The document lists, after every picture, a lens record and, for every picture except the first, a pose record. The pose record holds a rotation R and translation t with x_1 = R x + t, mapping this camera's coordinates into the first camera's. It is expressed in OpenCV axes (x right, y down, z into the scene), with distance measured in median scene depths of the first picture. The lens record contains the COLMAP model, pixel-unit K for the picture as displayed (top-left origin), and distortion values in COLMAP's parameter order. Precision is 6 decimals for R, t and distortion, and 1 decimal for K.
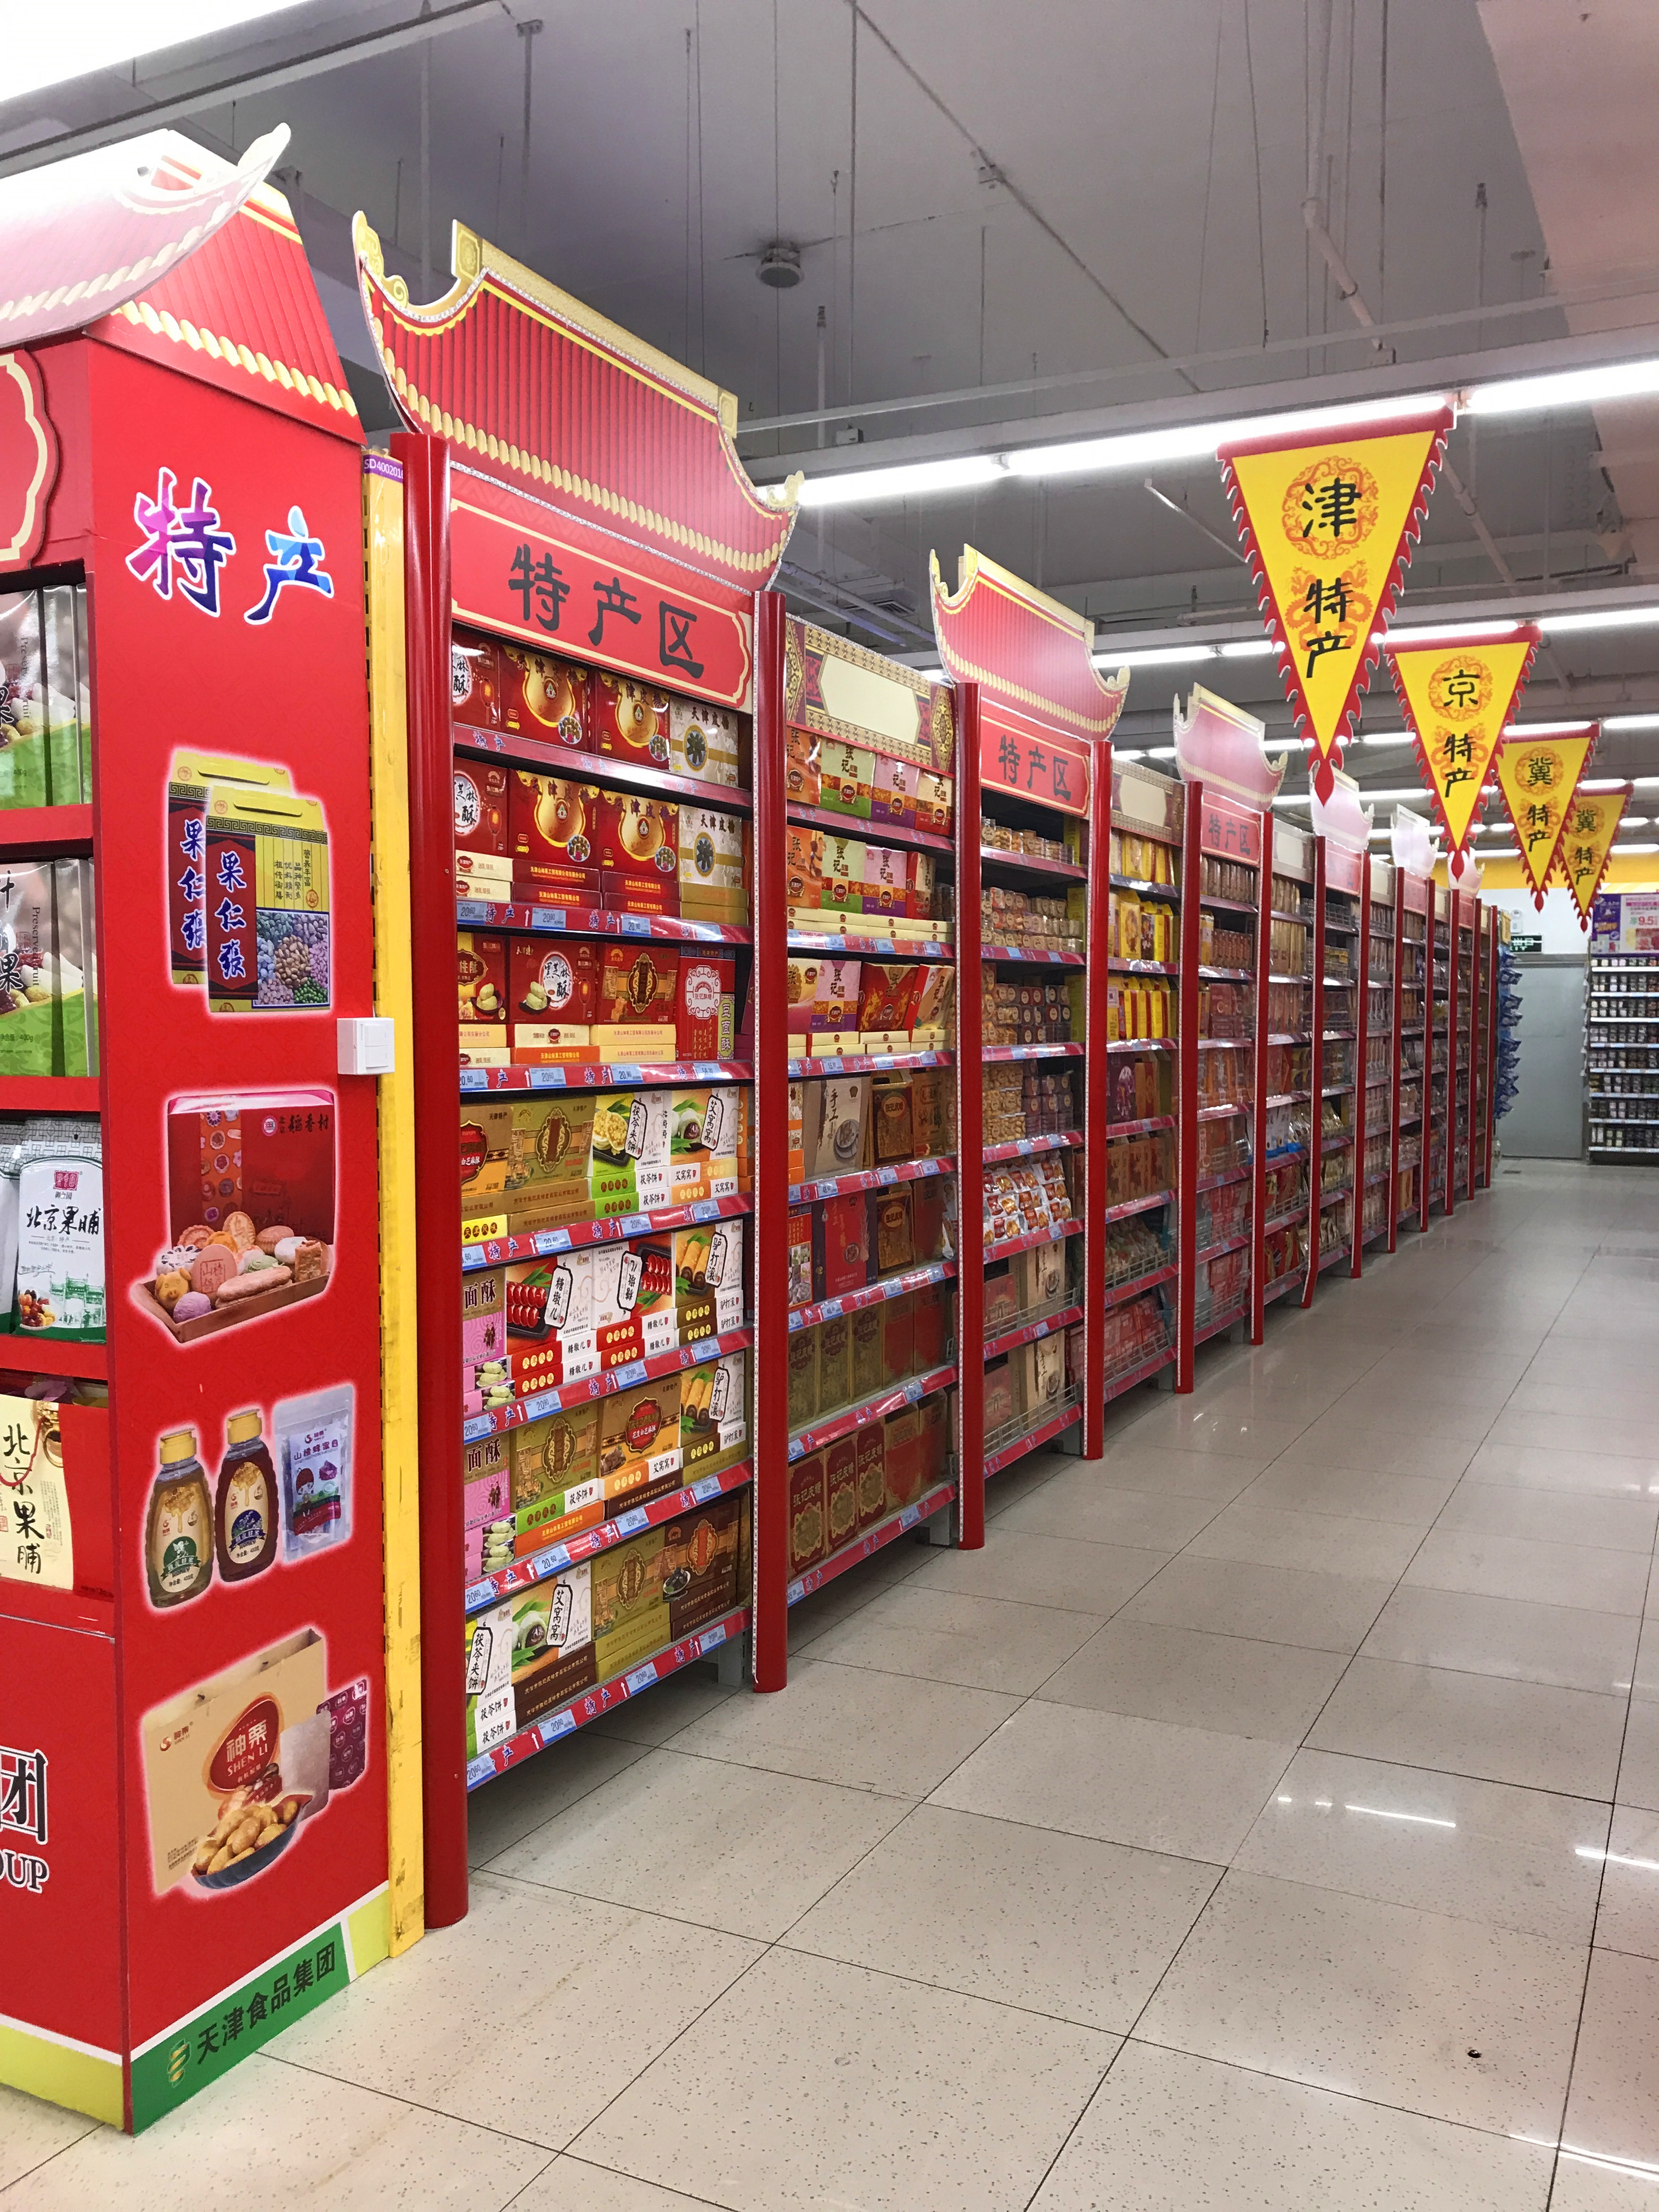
lens RADIAL K [[1818.9, 0, 830.8], [0, 1818.9, 1107.0], [0, 0, 1]] dist [-0.001159, 0.002702]
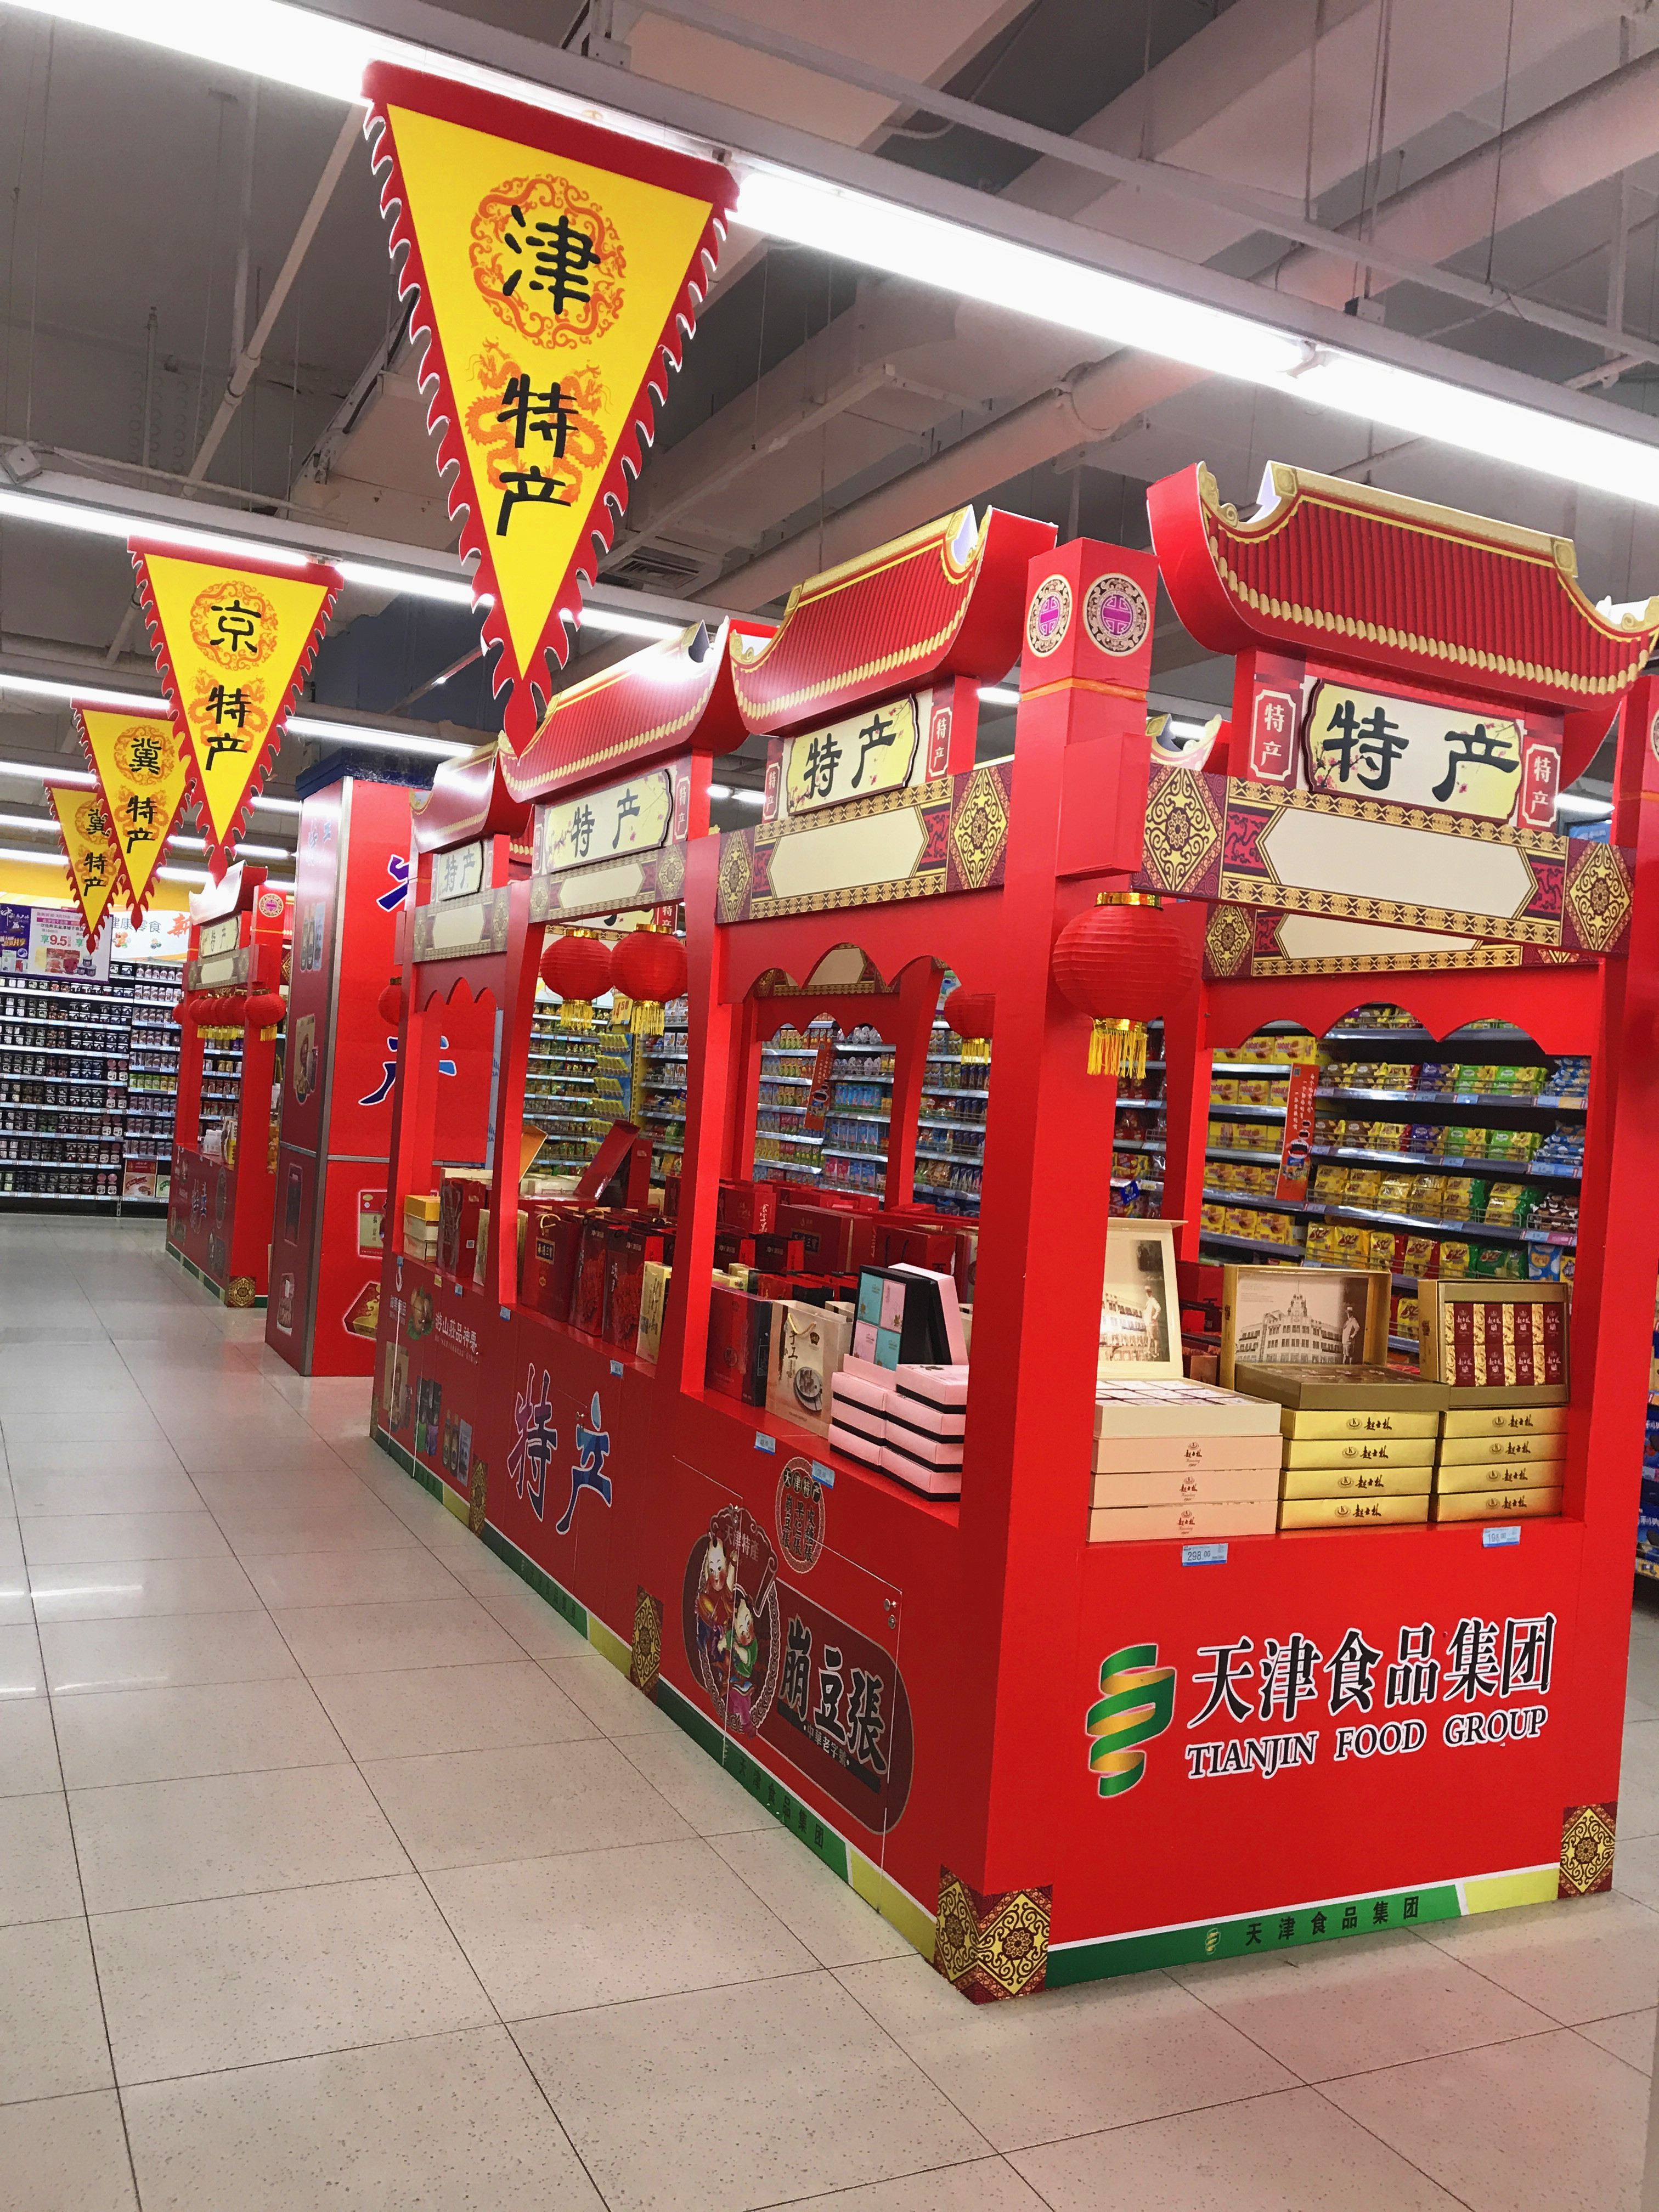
lens RADIAL K [[1818.9, 0, 831.1], [0, 1818.9, 1110.6], [0, 0, 1]] dist [-0.001159, 0.002702]
pose [[0.598174, 0.034467, 0.800625, -0.089782], [-0.030171, 0.999335, -0.020479, -0.027597], [-0.800798, -0.011906, 0.598816, 0.369777]]
